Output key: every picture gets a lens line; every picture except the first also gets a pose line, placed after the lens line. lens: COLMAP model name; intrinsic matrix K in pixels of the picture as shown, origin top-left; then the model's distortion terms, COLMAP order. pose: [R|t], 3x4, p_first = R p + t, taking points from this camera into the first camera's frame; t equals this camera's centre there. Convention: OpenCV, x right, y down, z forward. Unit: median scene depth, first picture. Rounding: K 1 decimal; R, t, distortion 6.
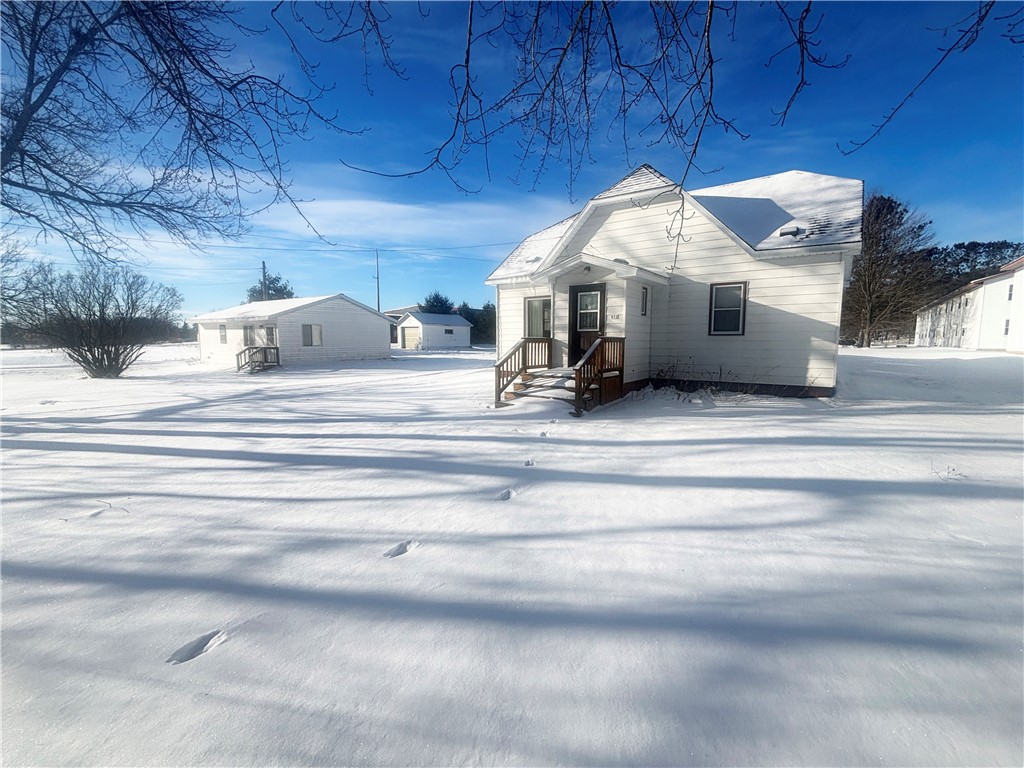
lens RADIAL K [[404.4, 0, 512.0], [0, 404.4, 384.0], [0, 0, 1]] dist [-0.021202, -0.000128]
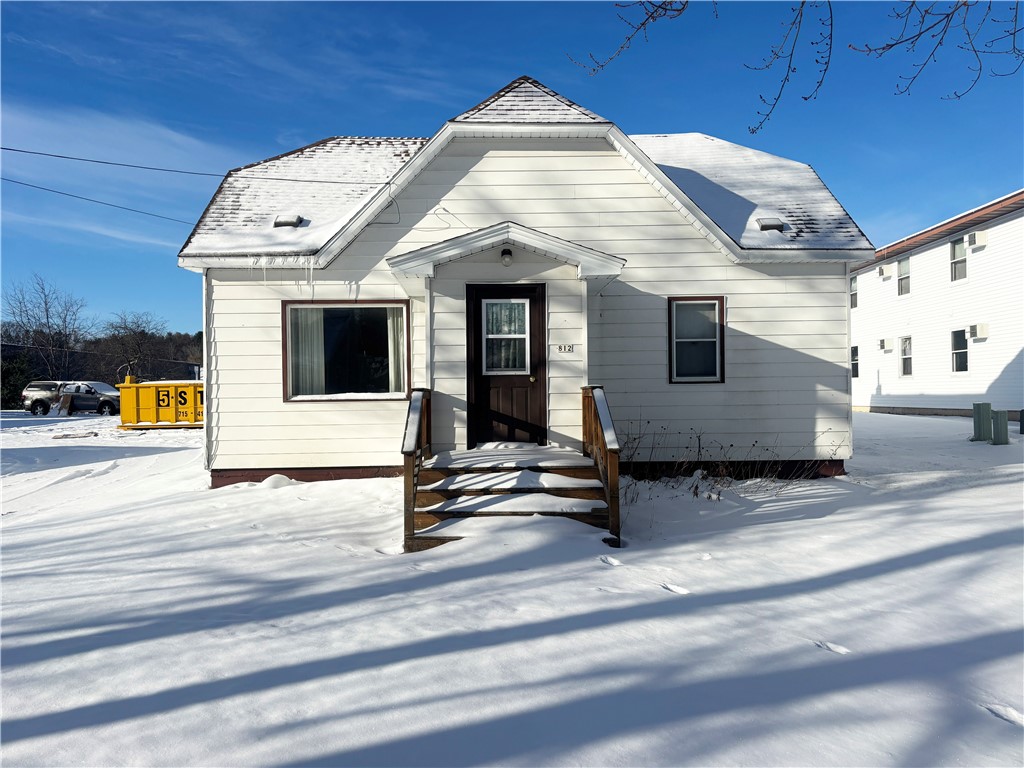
lens RADIAL K [[800.9, 0, 512.0], [0, 800.9, 384.0], [0, 0, 1]] dist [0.058681, -0.000172]
pose [[0.812964, -0.000588, 0.582313, -0.395758], [0.073549, 0.992095, -0.101679, -0.018664], [-0.577650, 0.125490, 0.806581, 0.198576]]
